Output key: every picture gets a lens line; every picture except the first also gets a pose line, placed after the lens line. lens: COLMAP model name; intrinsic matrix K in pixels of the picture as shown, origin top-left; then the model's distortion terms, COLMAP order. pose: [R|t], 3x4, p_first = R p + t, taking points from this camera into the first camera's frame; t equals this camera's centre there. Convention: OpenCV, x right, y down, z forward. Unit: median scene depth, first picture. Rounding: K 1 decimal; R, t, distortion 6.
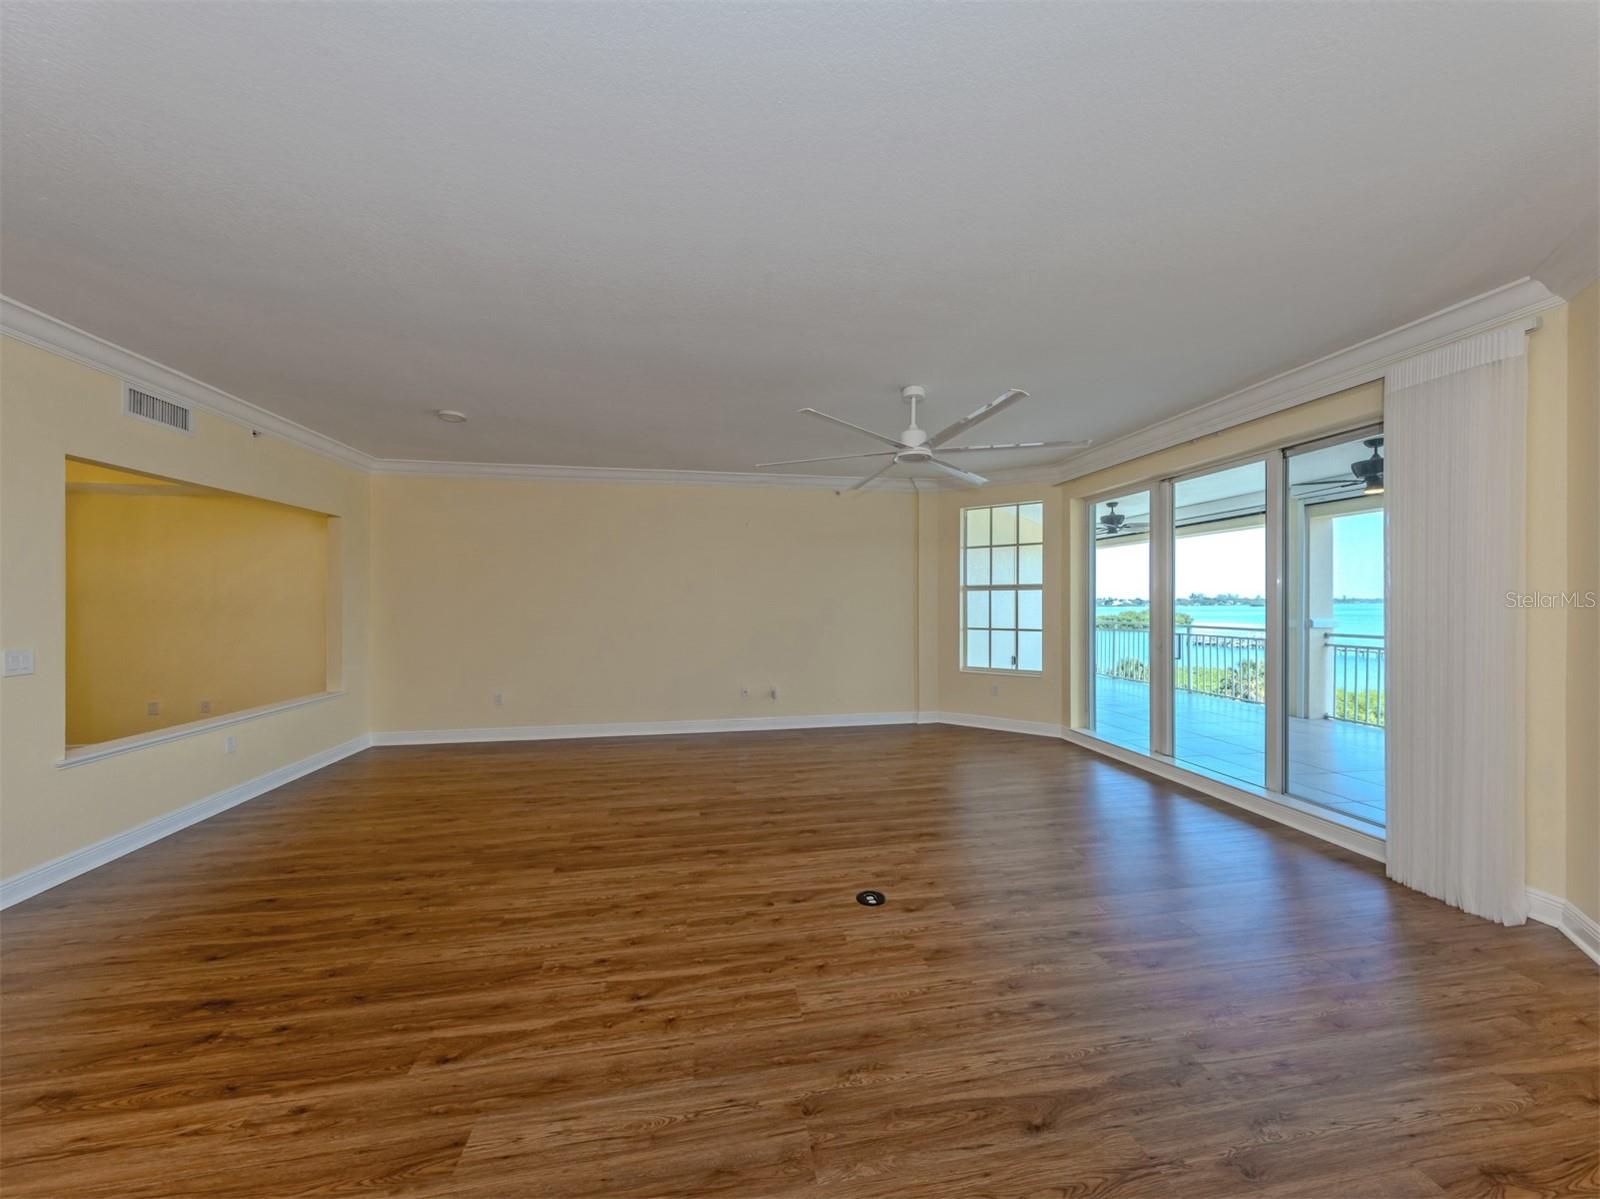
lens RADIAL K [[564.6, 0, 800.0], [0, 564.6, 599.5], [0, 0, 1]] dist [0.003055, 0.000190]
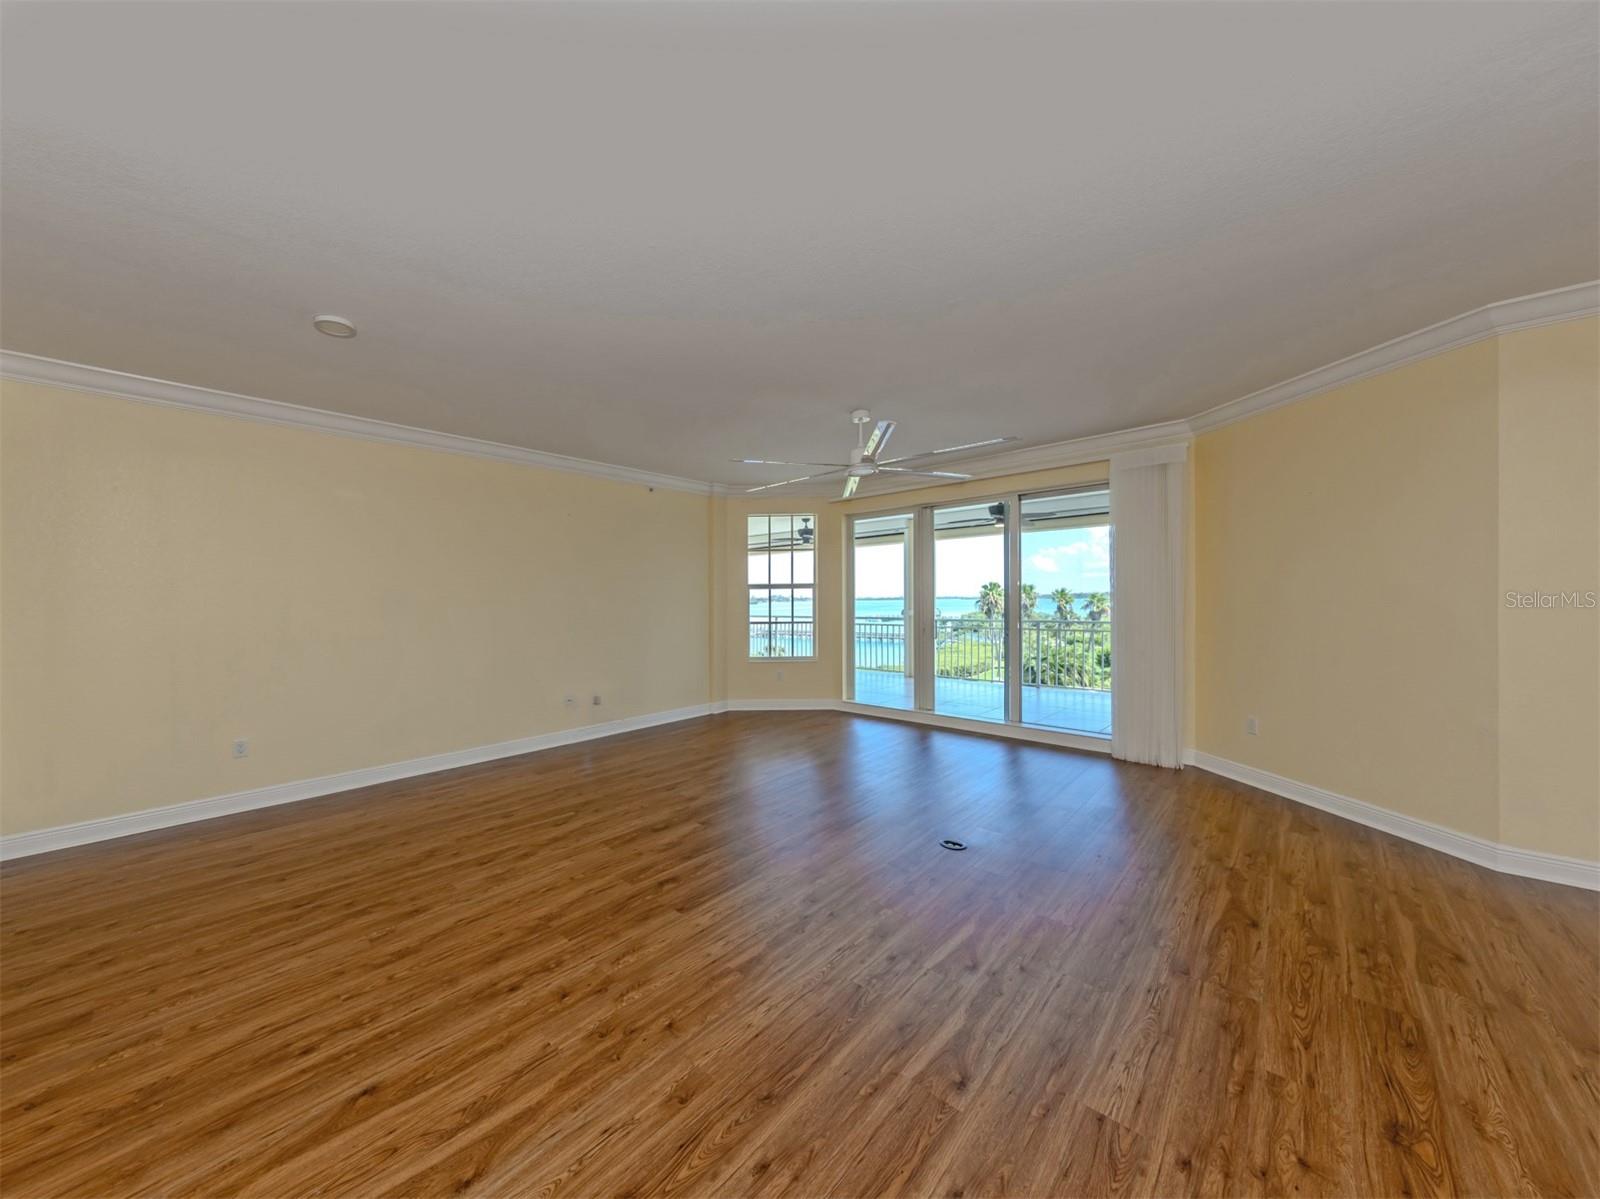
lens RADIAL K [[572.7, 0, 692.8], [0, 572.7, 589.4], [0, 0, 1]] dist [0.003845, 0.000119]
pose [[0.831548, 0.003841, 0.555440, -0.689191], [0.007977, 0.999790, -0.018855, 0.009246], [-0.555396, 0.020110, 0.831343, 0.203301]]
